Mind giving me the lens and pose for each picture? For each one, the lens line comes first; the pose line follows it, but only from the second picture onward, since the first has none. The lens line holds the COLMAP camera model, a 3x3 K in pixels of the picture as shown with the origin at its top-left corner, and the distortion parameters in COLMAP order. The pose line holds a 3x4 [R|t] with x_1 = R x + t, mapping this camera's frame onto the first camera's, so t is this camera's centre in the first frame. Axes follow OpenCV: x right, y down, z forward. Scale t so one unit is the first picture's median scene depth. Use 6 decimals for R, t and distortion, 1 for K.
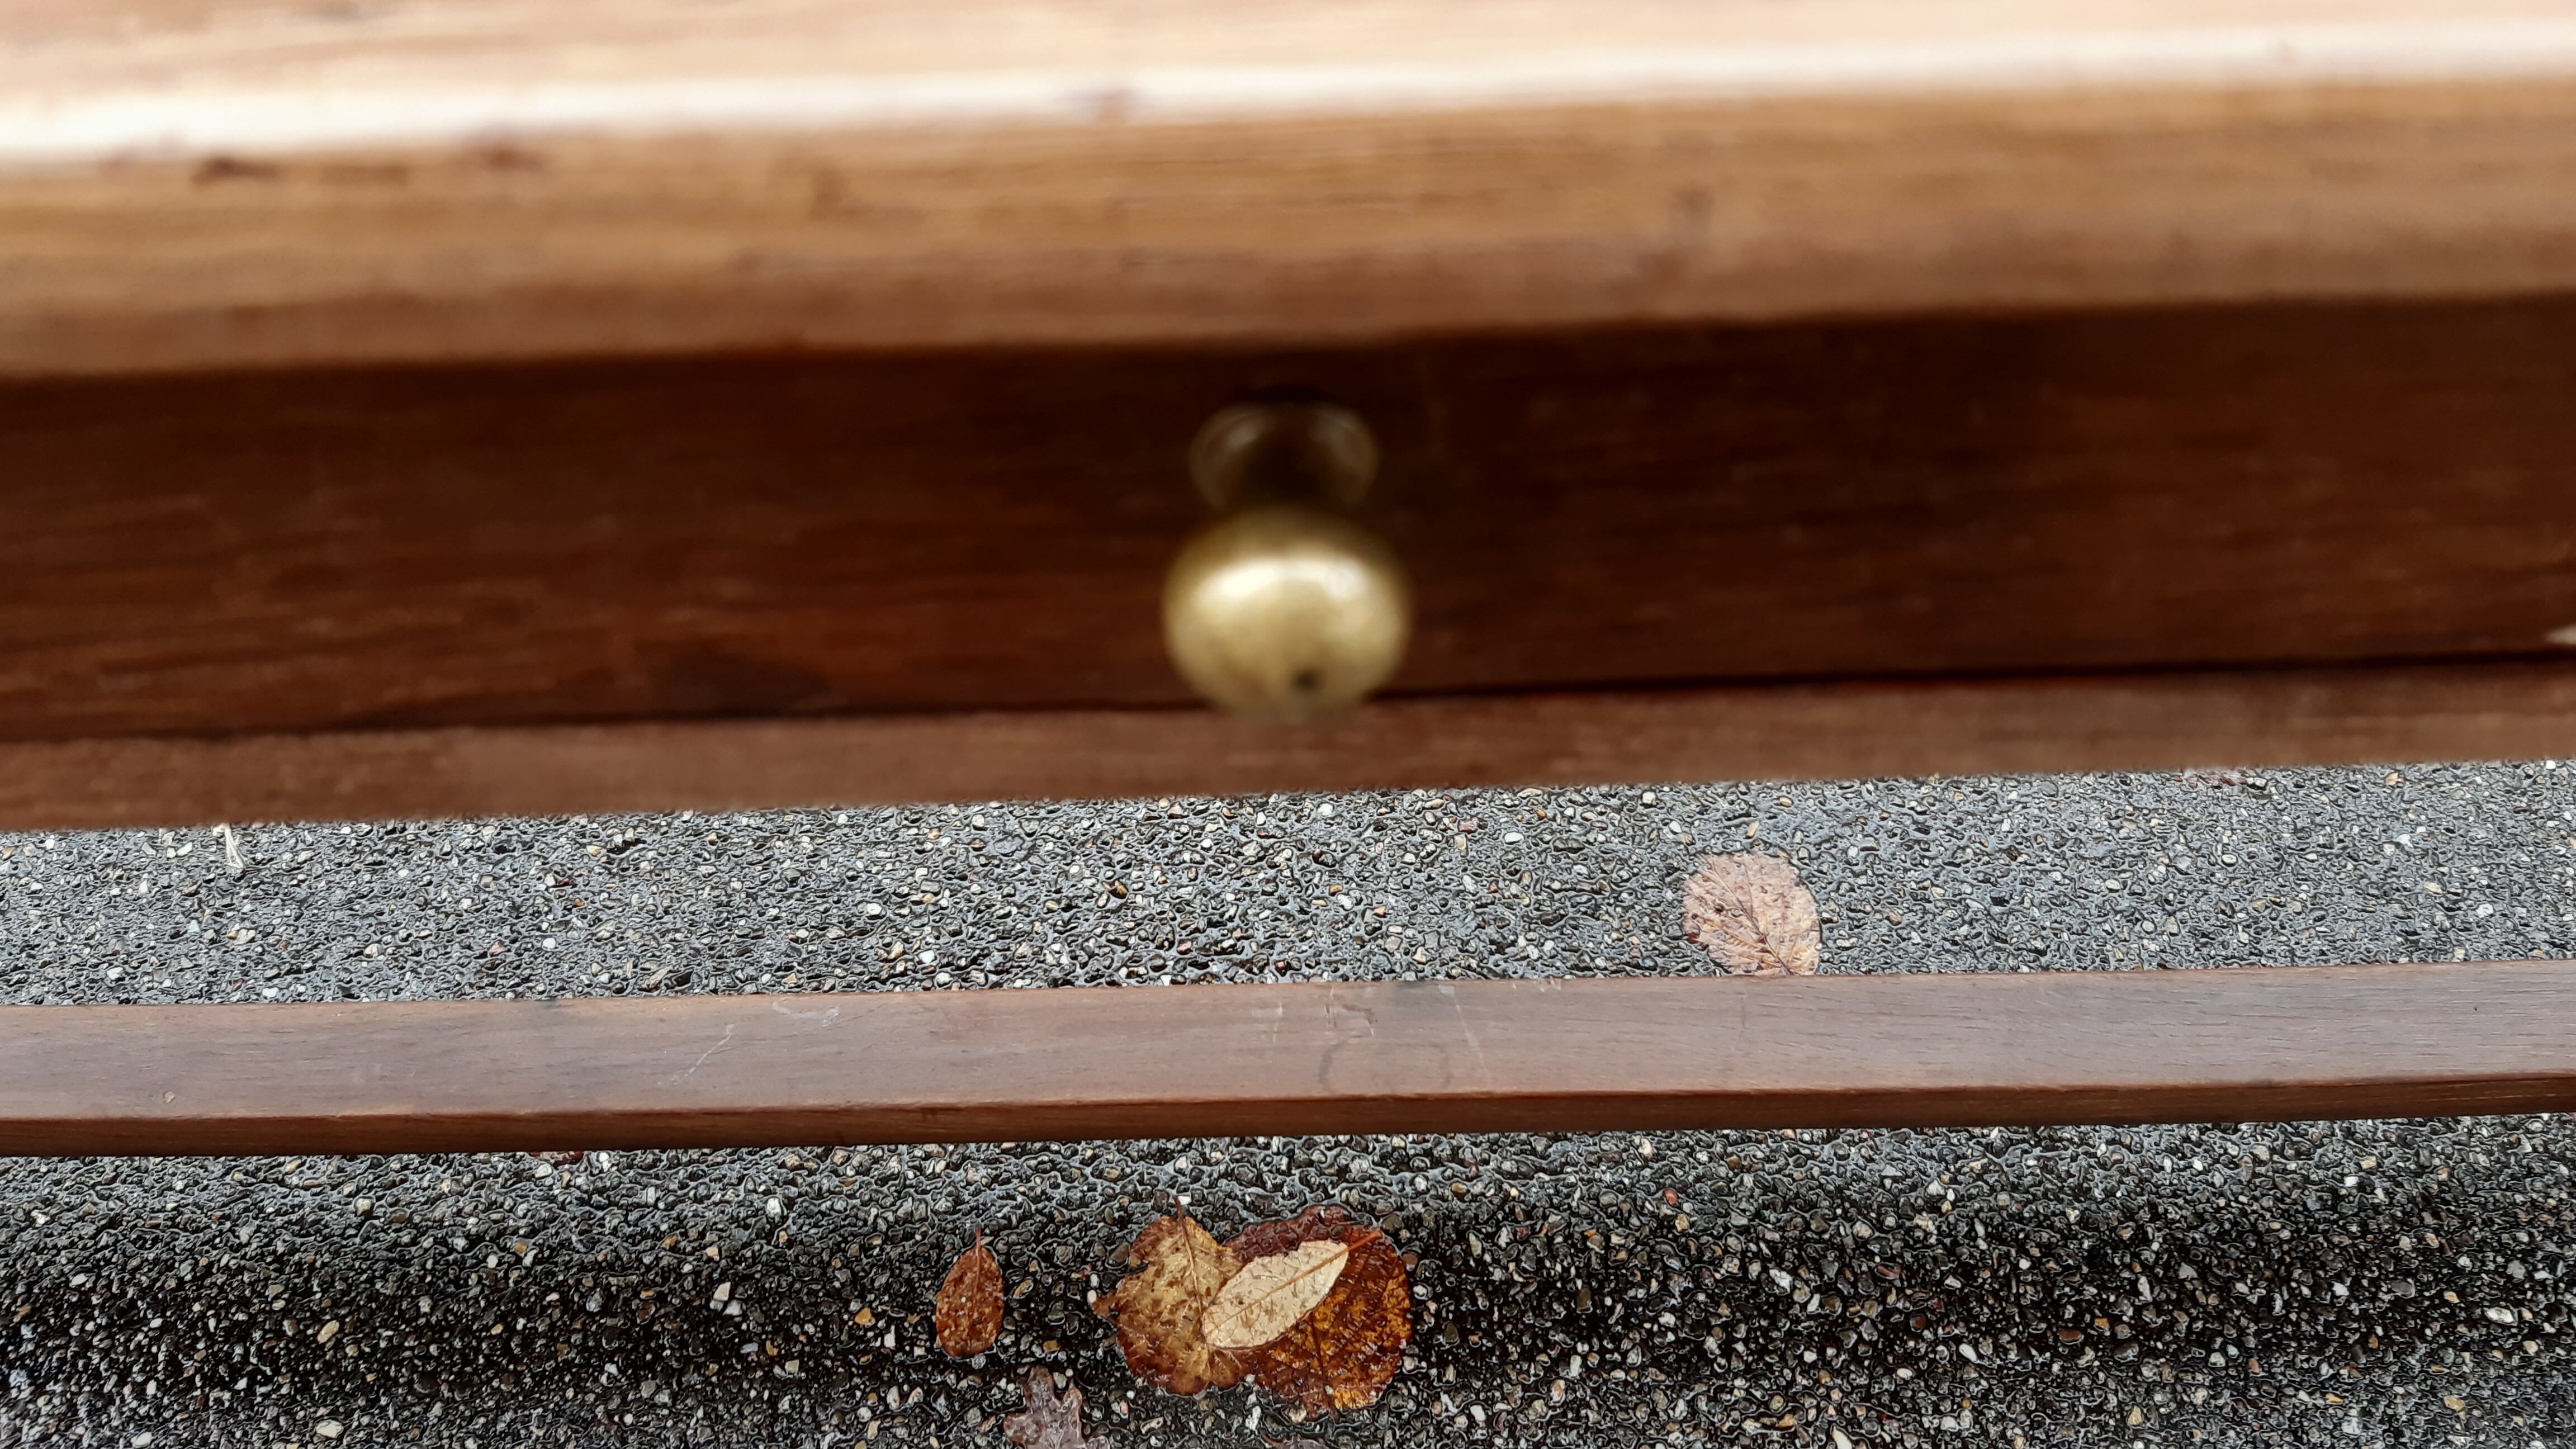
lens RADIAL K [[2031.1, 0, 1295.5], [0, 2031.1, 678.0], [0, 0, 1]] dist [0.062679, -0.134513]
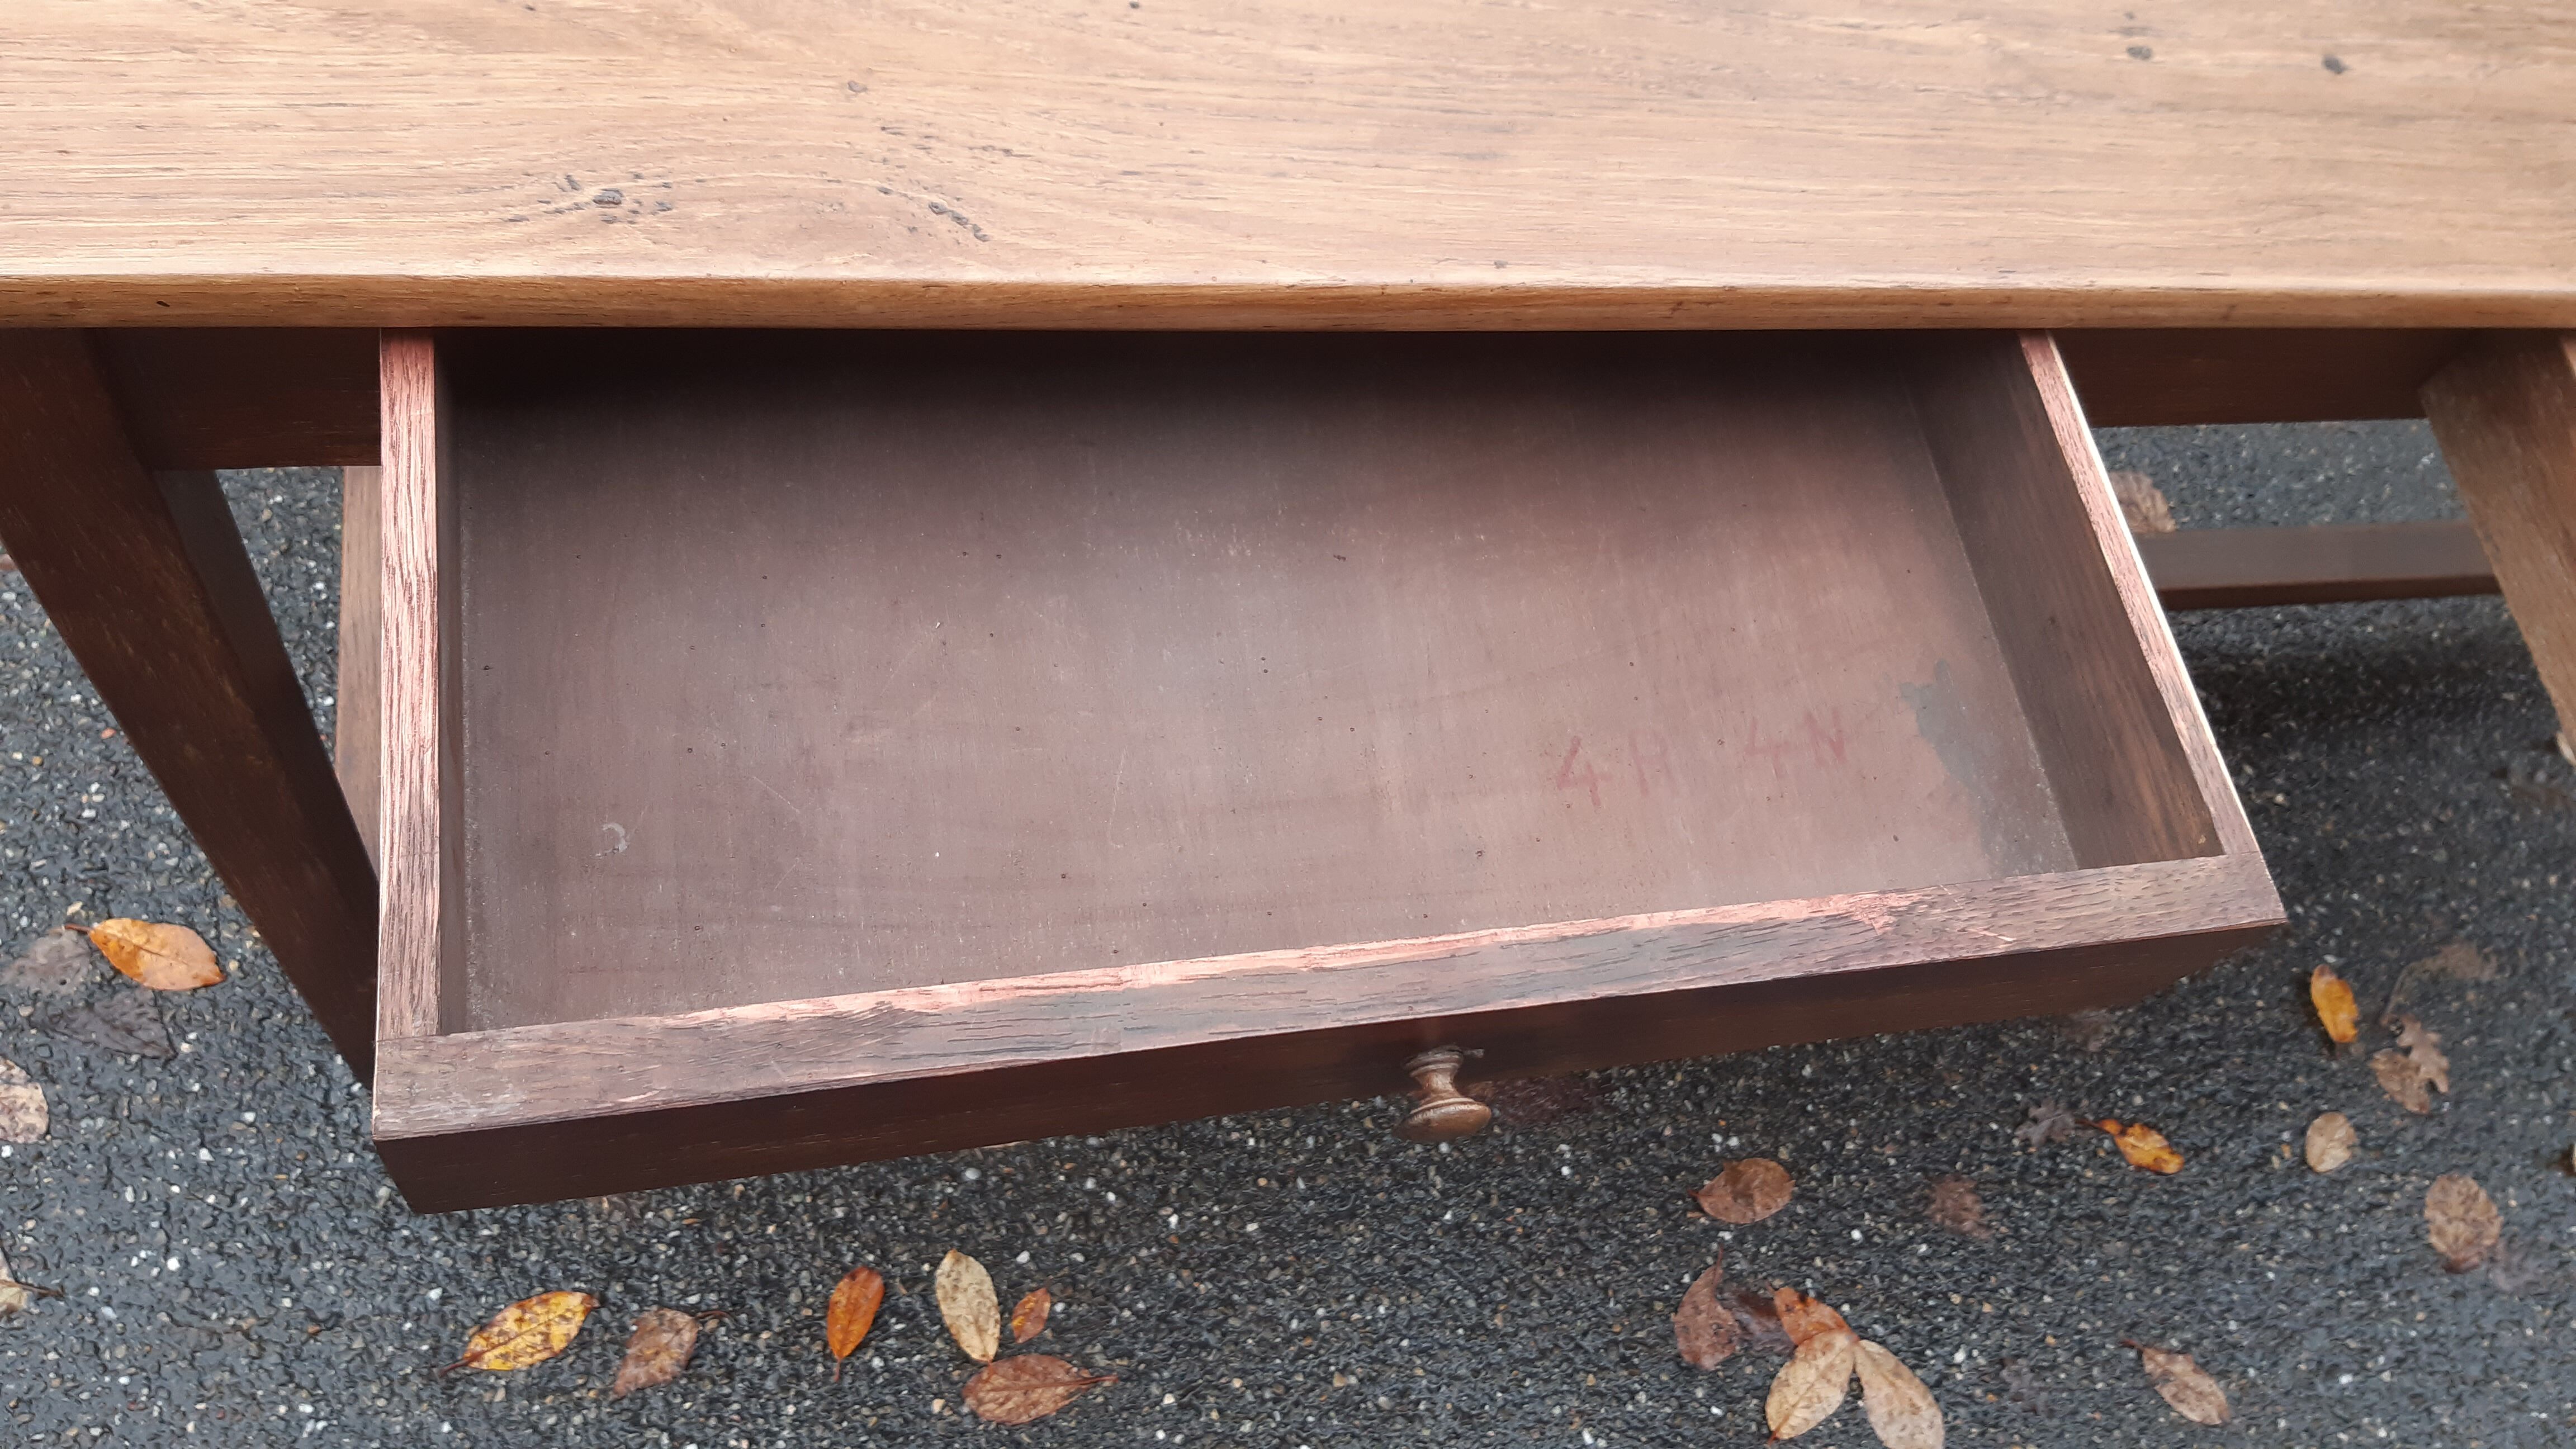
lens RADIAL K [[2044.3, 0, 1280.7], [0, 2044.3, 707.4], [0, 0, 1]] dist [0.072923, -0.160908]
pose [[0.953339, -0.038054, 0.299494, -1.091448], [-0.013186, 0.985829, 0.167235, 0.001918], [-0.301614, -0.163381, 0.939327, -0.501844]]
